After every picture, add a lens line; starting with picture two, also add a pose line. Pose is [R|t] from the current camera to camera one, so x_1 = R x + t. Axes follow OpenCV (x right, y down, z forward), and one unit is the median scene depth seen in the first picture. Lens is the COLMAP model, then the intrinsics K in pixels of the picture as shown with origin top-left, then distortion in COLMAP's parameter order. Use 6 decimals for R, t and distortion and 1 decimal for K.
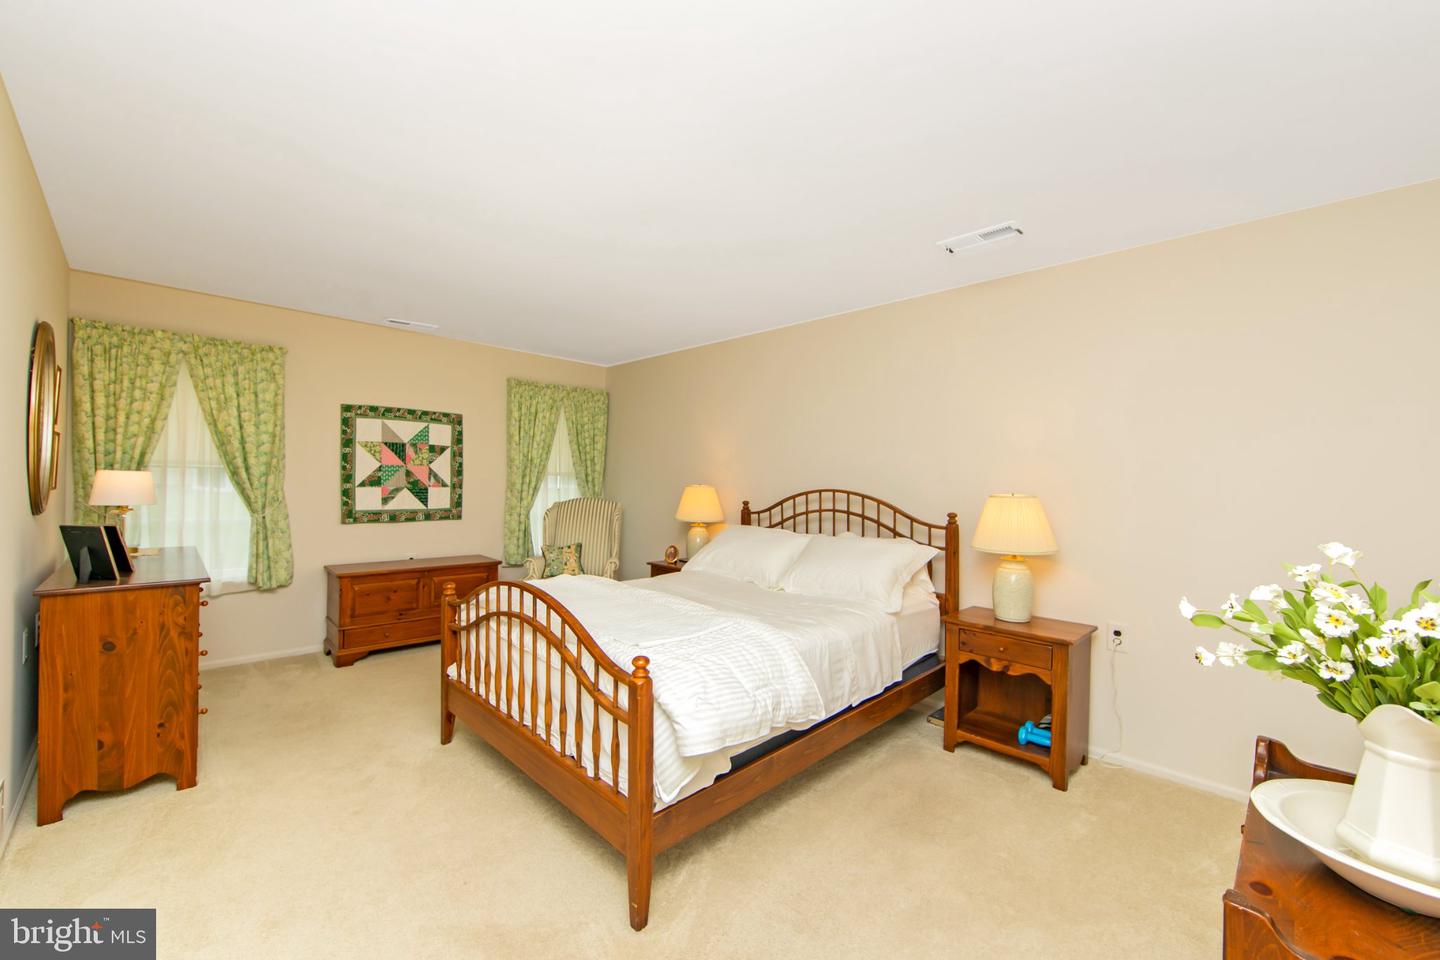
lens RADIAL K [[574.2, 0, 725.6], [0, 574.2, 476.5], [0, 0, 1]] dist [-0.006225, -0.000027]
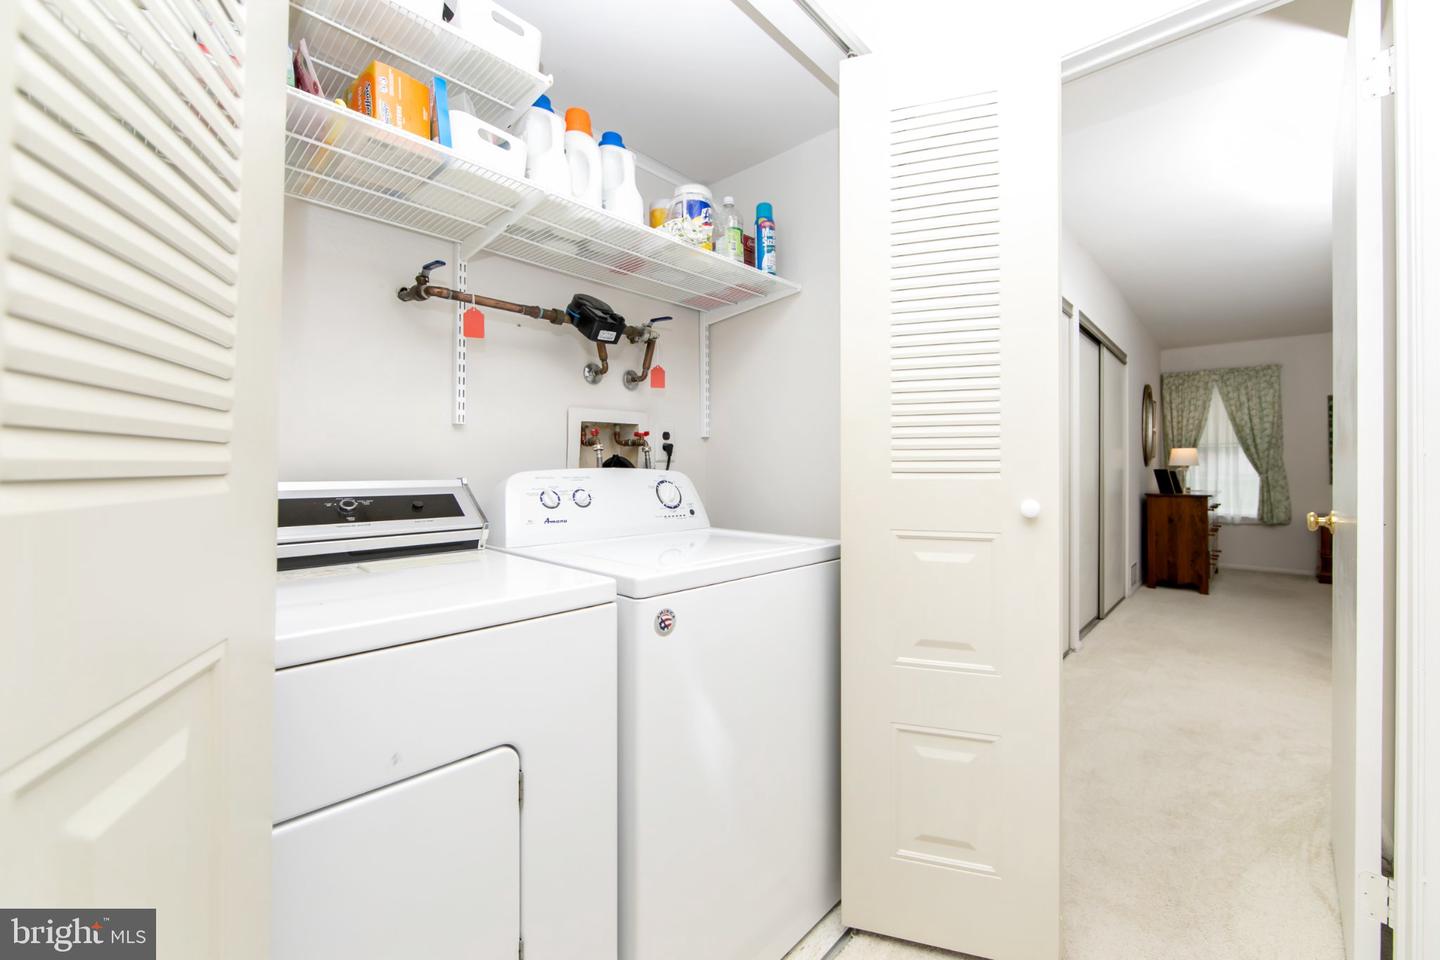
lens RADIAL K [[574.2, 0, 723.7], [0, 574.2, 473.0], [0, 0, 1]] dist [-0.006225, -0.000027]
pose [[0.035449, -0.009613, -0.999325, 0.730392], [0.005461, 0.999941, -0.009425, 0.072293], [0.999357, -0.005124, 0.035499, -0.557674]]
